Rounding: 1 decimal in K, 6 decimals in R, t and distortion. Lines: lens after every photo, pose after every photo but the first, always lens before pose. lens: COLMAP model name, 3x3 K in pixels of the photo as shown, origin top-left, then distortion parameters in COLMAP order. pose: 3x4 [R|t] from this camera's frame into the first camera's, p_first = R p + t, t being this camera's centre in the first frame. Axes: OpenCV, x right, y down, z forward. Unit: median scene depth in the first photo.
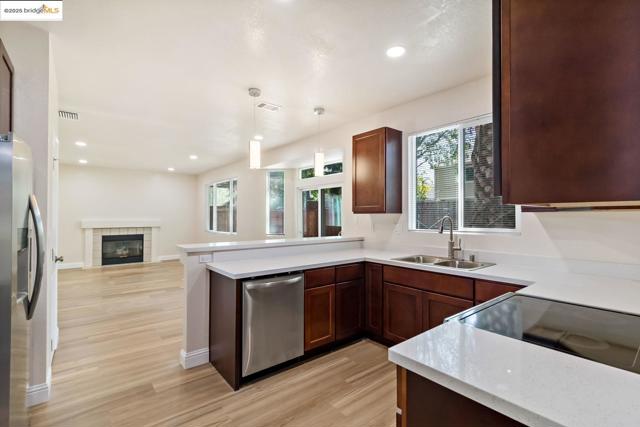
lens RADIAL K [[302.9, 0, 317.9], [0, 302.9, 215.5], [0, 0, 1]] dist [0.002710, -0.000022]
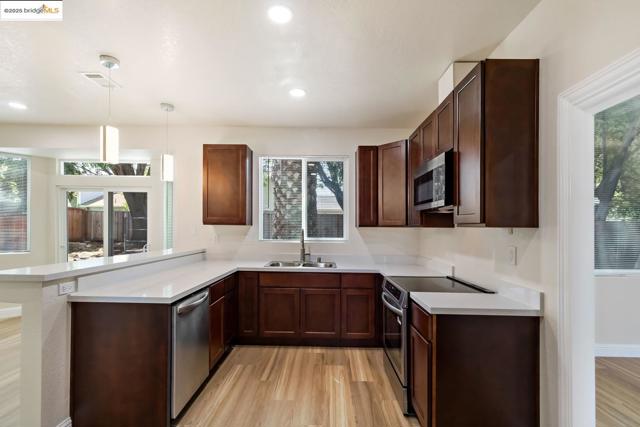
lens RADIAL K [[302.9, 0, 319.6], [0, 302.9, 228.3], [0, 0, 1]] dist [0.002710, -0.000022]
pose [[0.642179, 0.009739, 0.766493, -0.478575], [-0.014799, 0.999890, -0.000307, 0.000356], [-0.766412, -0.011146, 0.642253, 0.119395]]
